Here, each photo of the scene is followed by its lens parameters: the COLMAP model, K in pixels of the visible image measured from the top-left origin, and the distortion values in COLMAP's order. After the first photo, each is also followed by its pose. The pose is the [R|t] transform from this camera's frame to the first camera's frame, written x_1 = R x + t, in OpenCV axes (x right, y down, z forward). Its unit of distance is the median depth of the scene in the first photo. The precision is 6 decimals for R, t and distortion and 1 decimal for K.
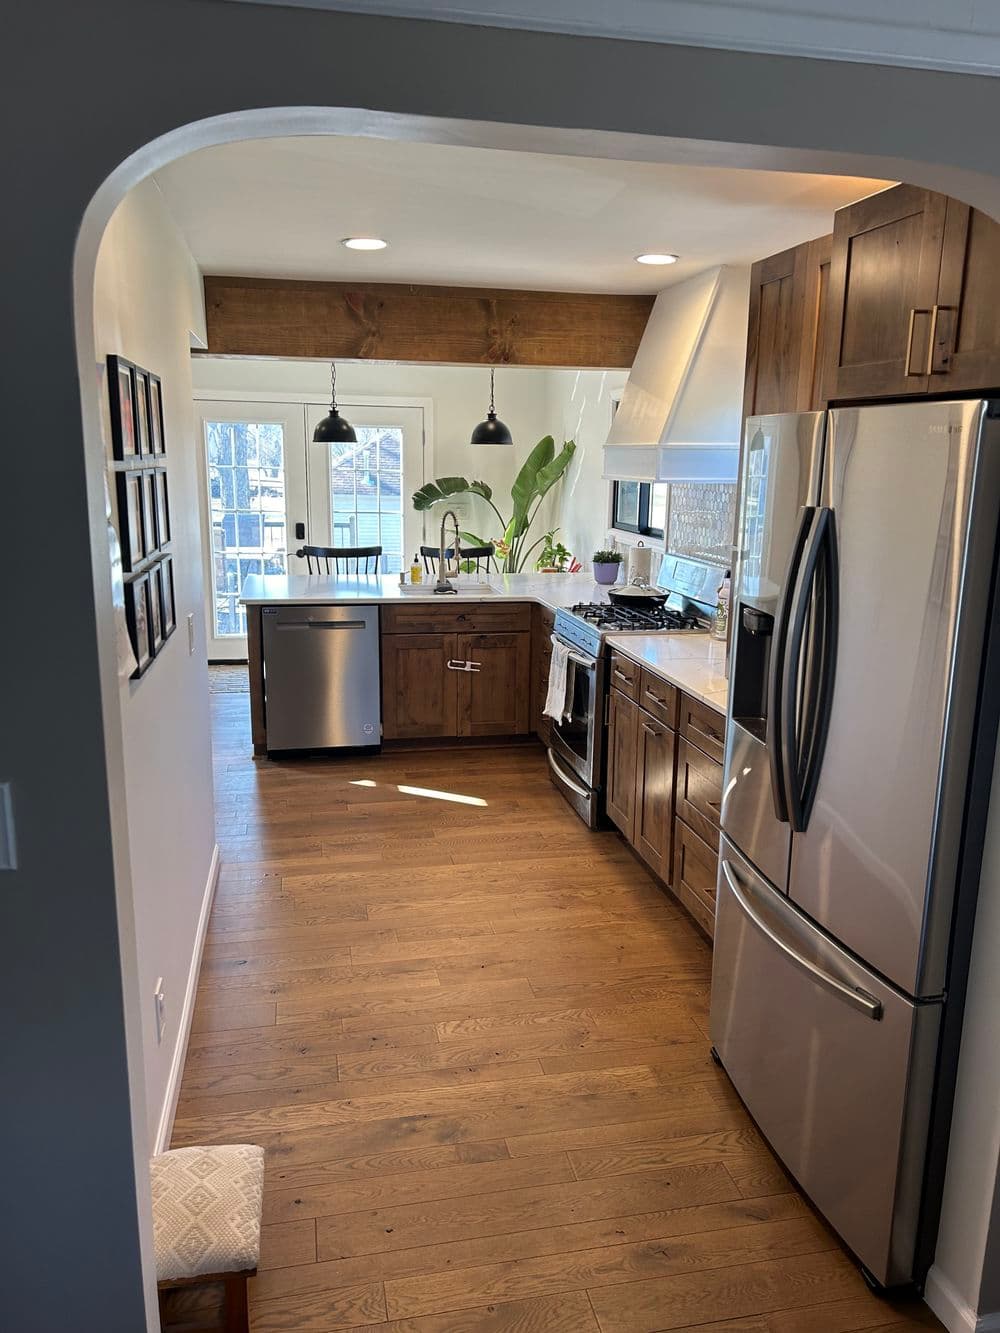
lens RADIAL K [[1002.7, 0, 500.9], [0, 1002.7, 671.0], [0, 0, 1]] dist [0.027262, -0.014220]
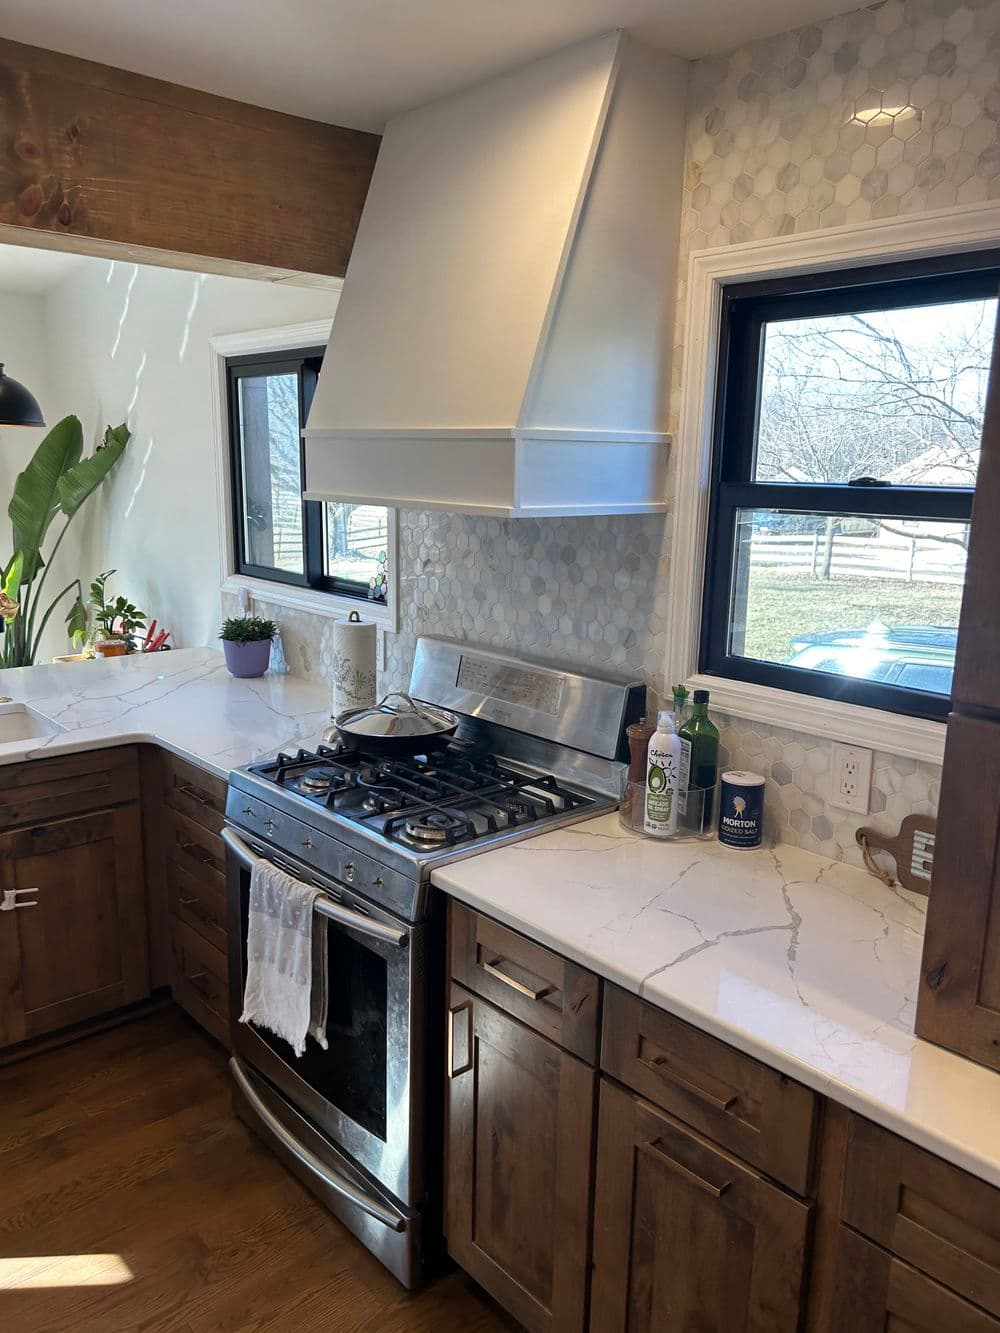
lens RADIAL K [[1002.7, 0, 505.8], [0, 1002.7, 660.6], [0, 0, 1]] dist [0.027262, -0.014220]
pose [[0.860553, -0.096171, 0.500200, -0.058187], [0.098640, 0.994889, 0.021580, -0.102757], [-0.499719, 0.030769, 0.865641, 0.478393]]
